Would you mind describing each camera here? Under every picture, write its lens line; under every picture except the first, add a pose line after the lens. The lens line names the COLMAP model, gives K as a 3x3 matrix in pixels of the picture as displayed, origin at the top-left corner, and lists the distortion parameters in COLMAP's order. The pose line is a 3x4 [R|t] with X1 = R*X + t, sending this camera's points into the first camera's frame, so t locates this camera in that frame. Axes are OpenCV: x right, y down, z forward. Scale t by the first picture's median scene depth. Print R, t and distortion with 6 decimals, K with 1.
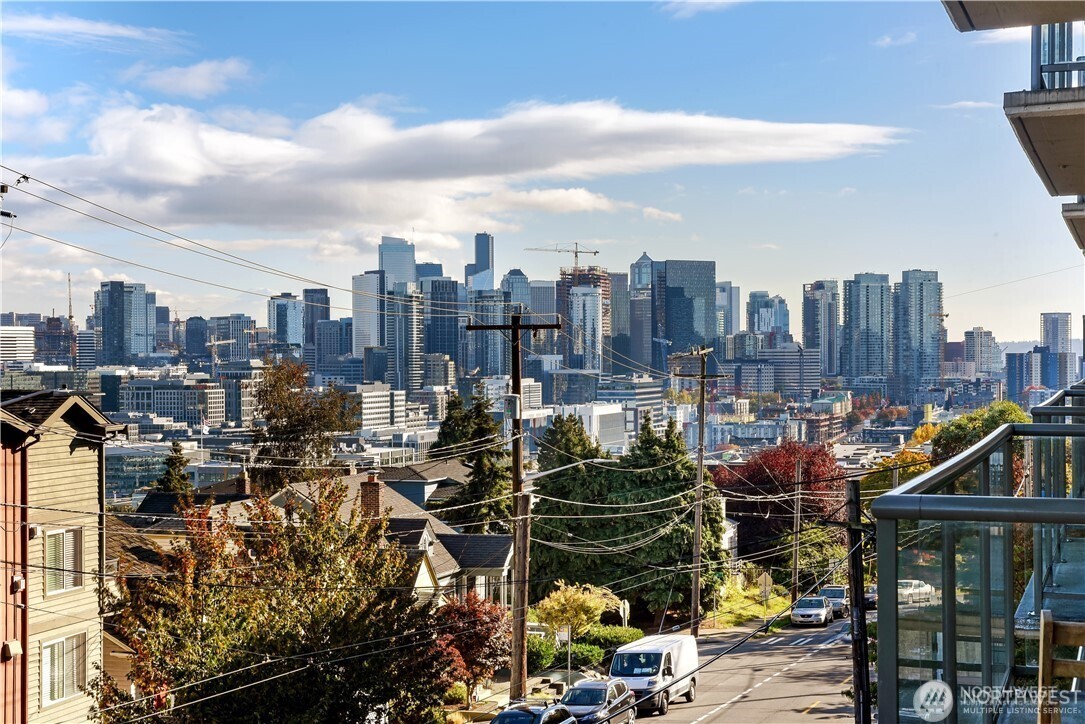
lens RADIAL K [[1731.5, 0, 541.0], [0, 1731.5, 368.2], [0, 0, 1]] dist [0.060209, 0.000000]
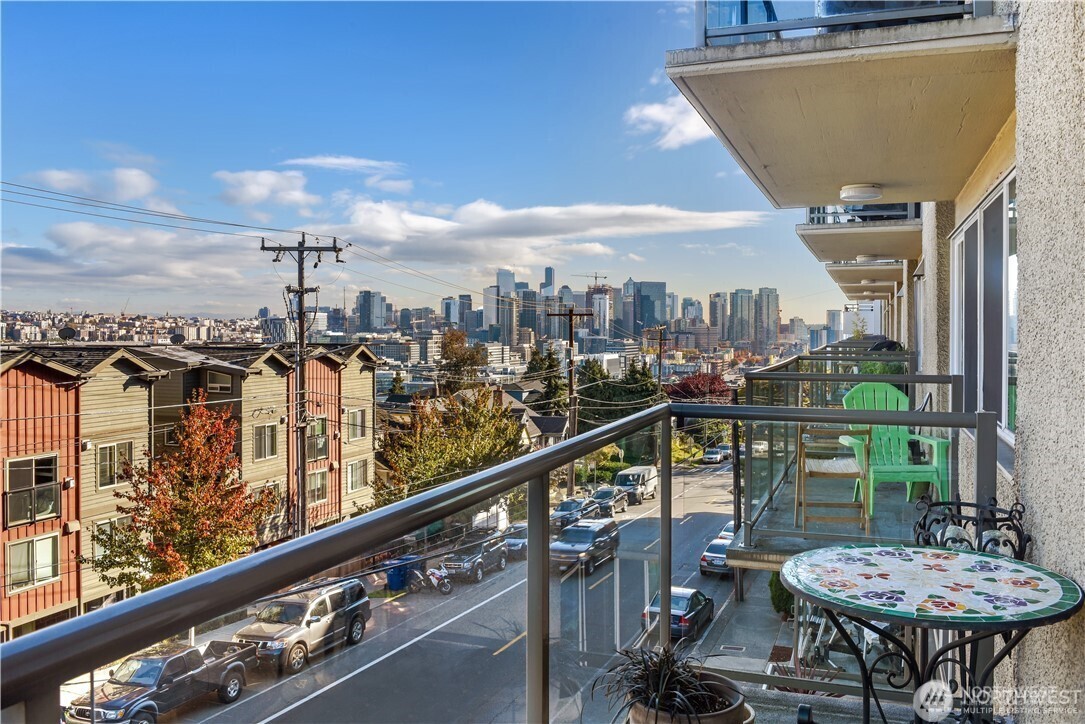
lens RADIAL K [[953.0, 0, 545.6], [0, 953.0, 356.4], [0, 0, 1]] dist [-0.116050, -0.004404]
pose [[0.999857, 0.007942, -0.014920, -0.022174], [-0.007646, 0.999775, 0.019769, 0.002985], [0.015074, -0.019652, 0.999693, -0.099700]]
